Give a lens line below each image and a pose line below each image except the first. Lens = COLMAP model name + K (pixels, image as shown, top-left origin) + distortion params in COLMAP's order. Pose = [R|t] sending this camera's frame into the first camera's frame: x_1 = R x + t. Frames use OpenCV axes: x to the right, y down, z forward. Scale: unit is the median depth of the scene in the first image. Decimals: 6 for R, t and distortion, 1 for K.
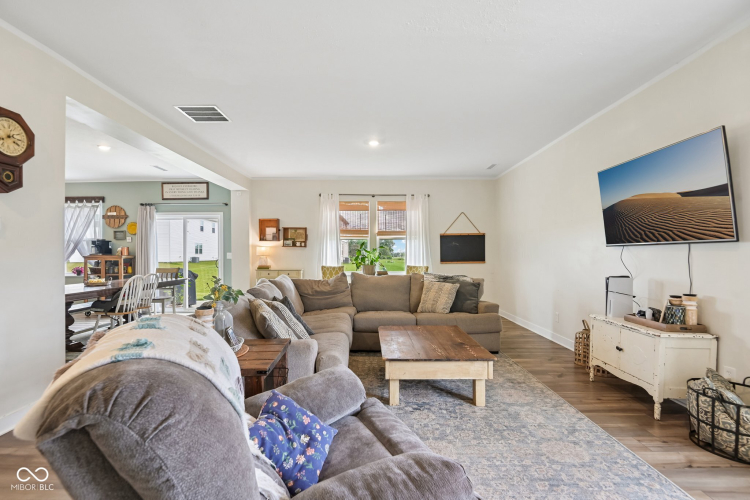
lens RADIAL K [[350.9, 0, 367.1], [0, 350.9, 255.7], [0, 0, 1]] dist [-0.013647, -0.000324]
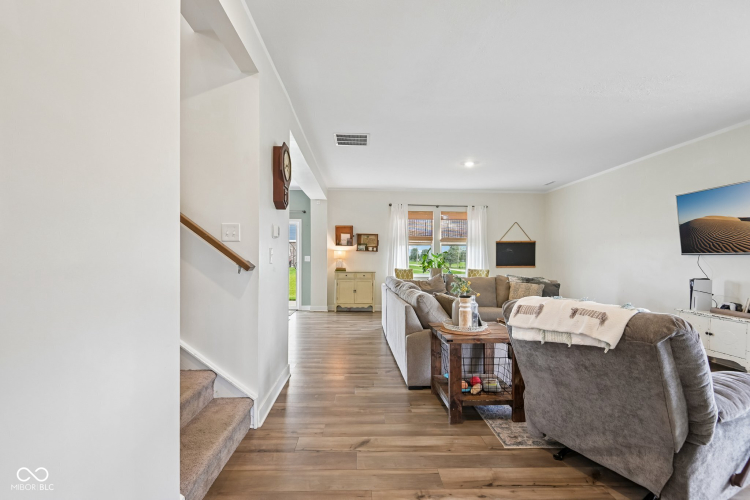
lens RADIAL K [[346.4, 0, 367.2], [0, 346.4, 260.5], [0, 0, 1]] dist [-0.010854, -0.000864]
pose [[0.999371, 0.009401, 0.034199, -0.248953], [-0.009537, 0.999947, 0.003823, -0.000427], [-0.034161, -0.004147, 0.999408, -0.099071]]
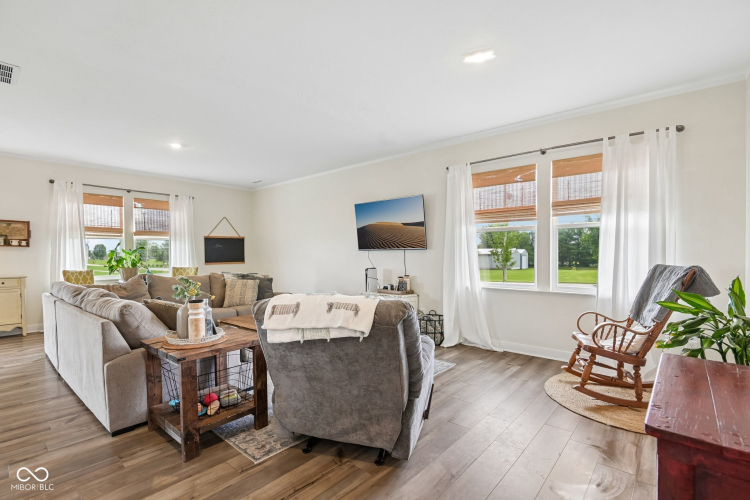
lens RADIAL K [[346.4, 0, 367.2], [0, 346.4, 260.5], [0, 0, 1]] dist [-0.010854, -0.000864]
pose [[0.651286, -0.014455, 0.758695, -0.265128], [0.006176, 0.999886, 0.013748, -0.000850], [-0.758807, -0.004268, 0.651301, -0.043741]]
